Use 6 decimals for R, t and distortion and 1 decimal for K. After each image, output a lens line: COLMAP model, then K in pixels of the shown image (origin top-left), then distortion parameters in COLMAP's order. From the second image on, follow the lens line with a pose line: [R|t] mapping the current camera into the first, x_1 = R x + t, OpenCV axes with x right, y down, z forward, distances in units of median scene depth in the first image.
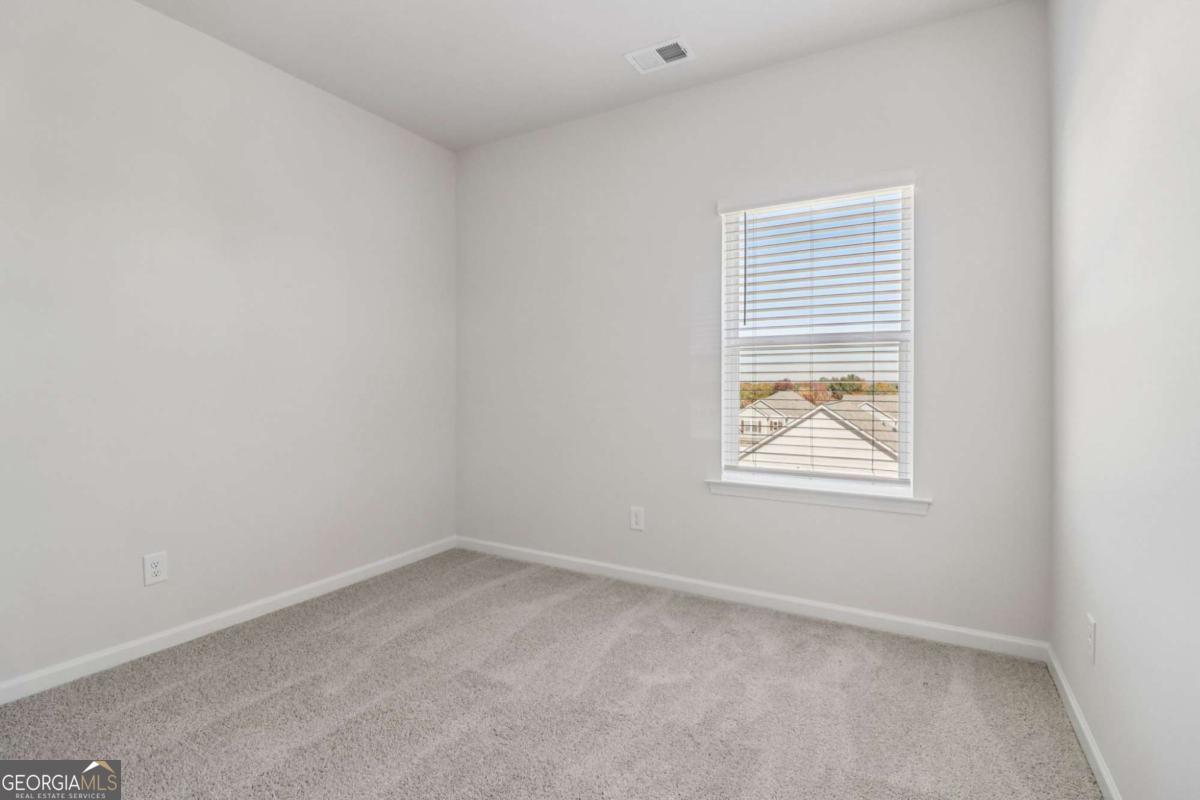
lens RADIAL K [[546.2, 0, 603.4], [0, 546.2, 381.1], [0, 0, 1]] dist [-0.002778, -0.000360]
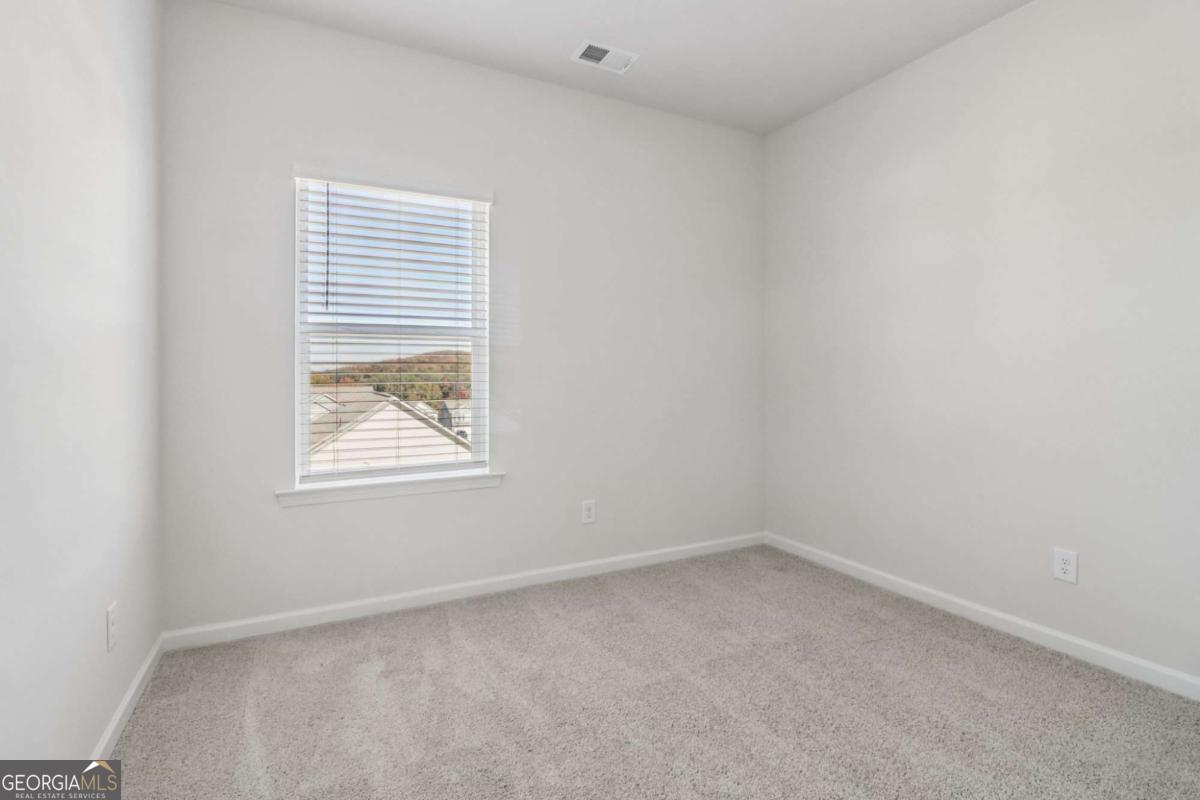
lens RADIAL K [[551.3, 0, 594.4], [0, 551.3, 369.1], [0, 0, 1]] dist [0.000897, 0.000252]
pose [[0.571016, 0.004998, 0.820924, -0.239726], [0.000563, 0.999979, -0.006479, 0.000778], [-0.820939, 0.004162, 0.571001, 0.134491]]
